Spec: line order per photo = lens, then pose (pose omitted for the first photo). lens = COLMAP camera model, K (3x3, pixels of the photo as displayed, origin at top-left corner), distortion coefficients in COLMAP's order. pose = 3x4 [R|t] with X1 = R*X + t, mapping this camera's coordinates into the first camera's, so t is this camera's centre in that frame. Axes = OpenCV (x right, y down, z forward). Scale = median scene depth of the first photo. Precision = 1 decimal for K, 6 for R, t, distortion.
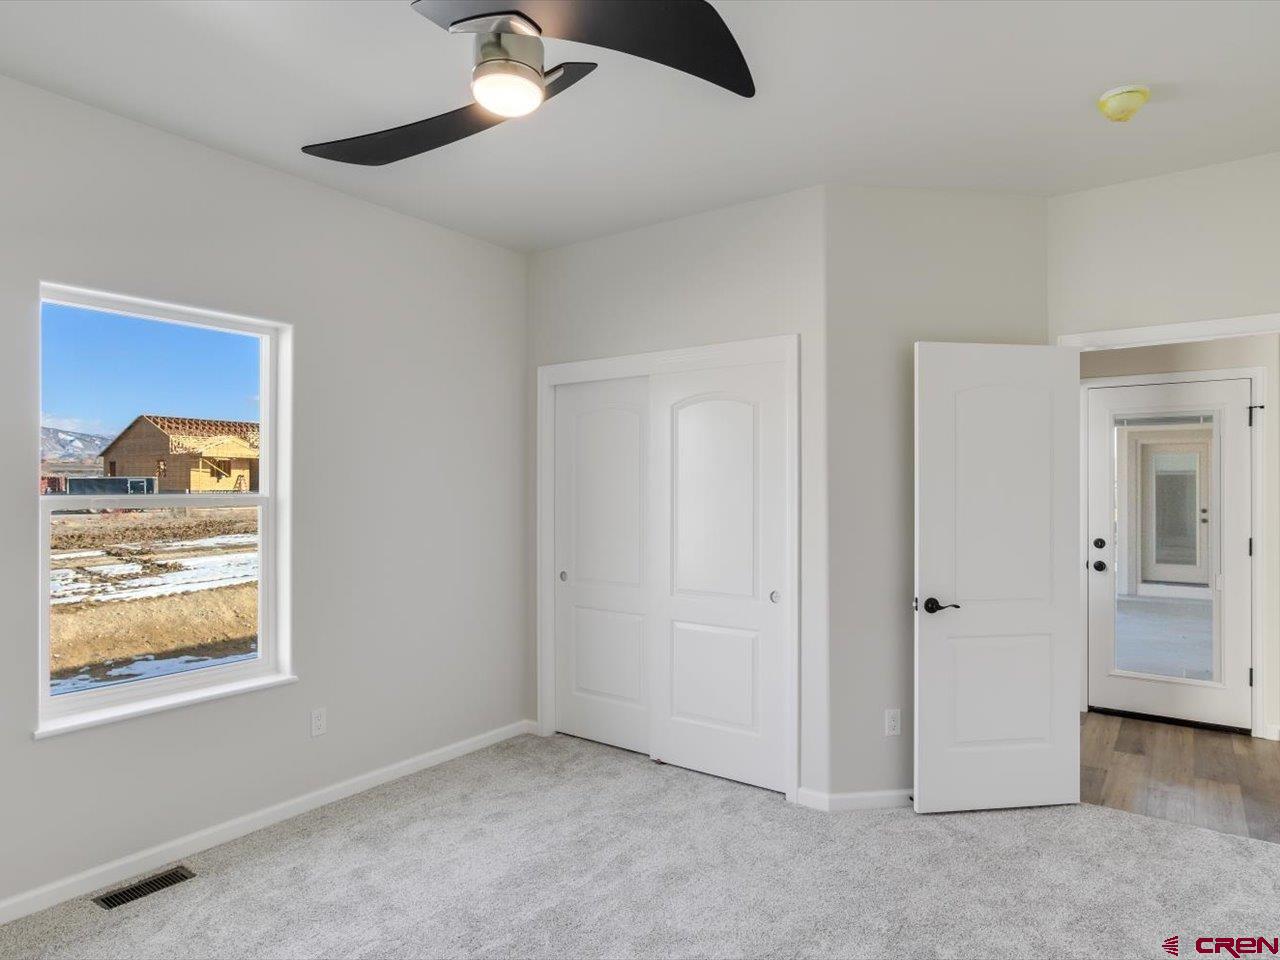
lens RADIAL K [[721.2, 0, 640.0], [0, 721.2, 480.0], [0, 0, 1]] dist [-0.001321, -0.000281]
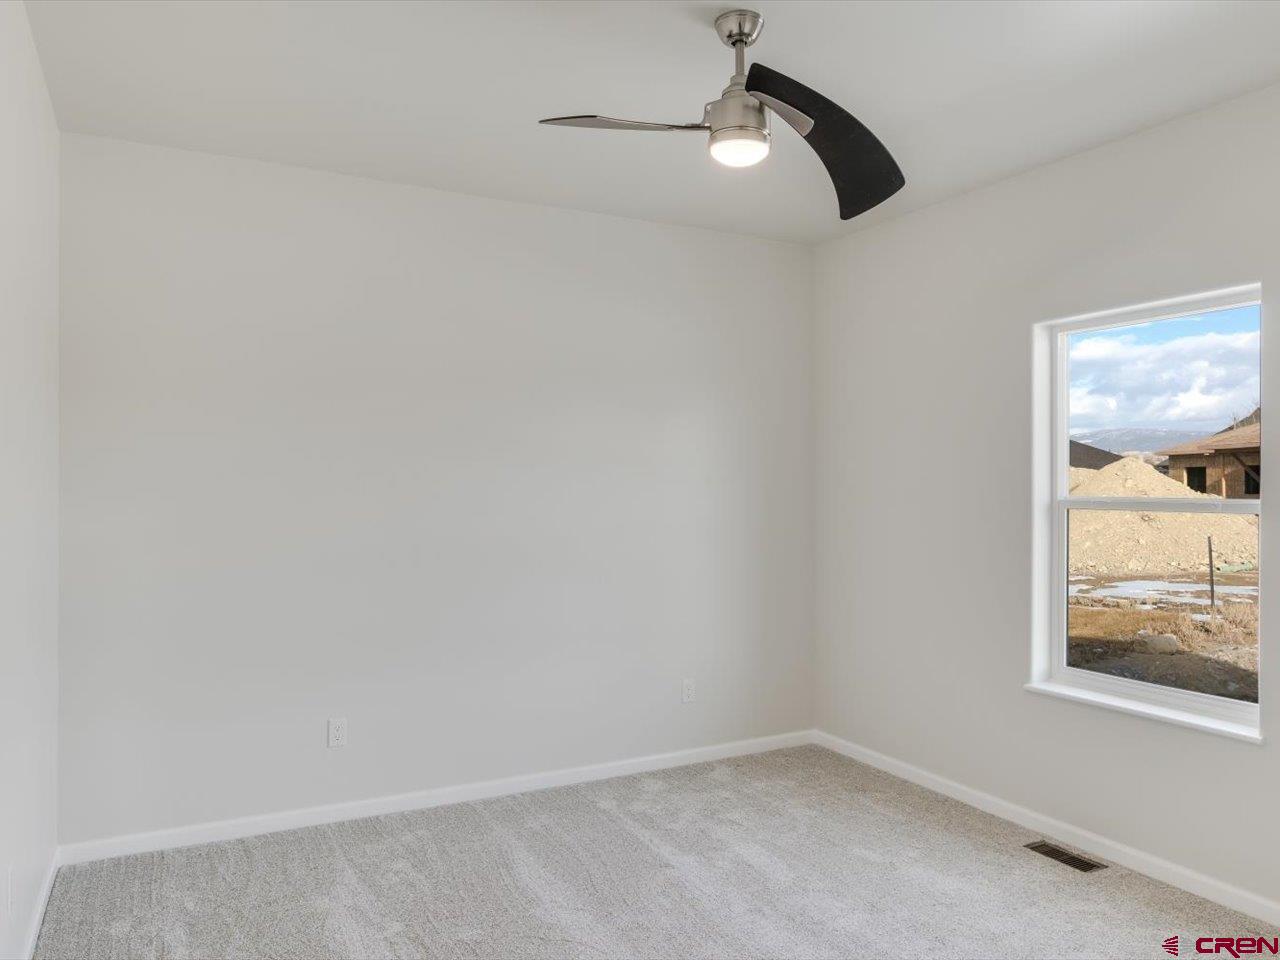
lens RADIAL K [[721.2, 0, 640.0], [0, 721.2, 480.0], [0, 0, 1]] dist [-0.001321, -0.000281]
pose [[-0.357662, -0.015655, -0.933720, 0.588404], [0.003354, 0.999831, -0.018048, 0.012231], [0.933845, -0.009587, -0.357549, 0.817508]]
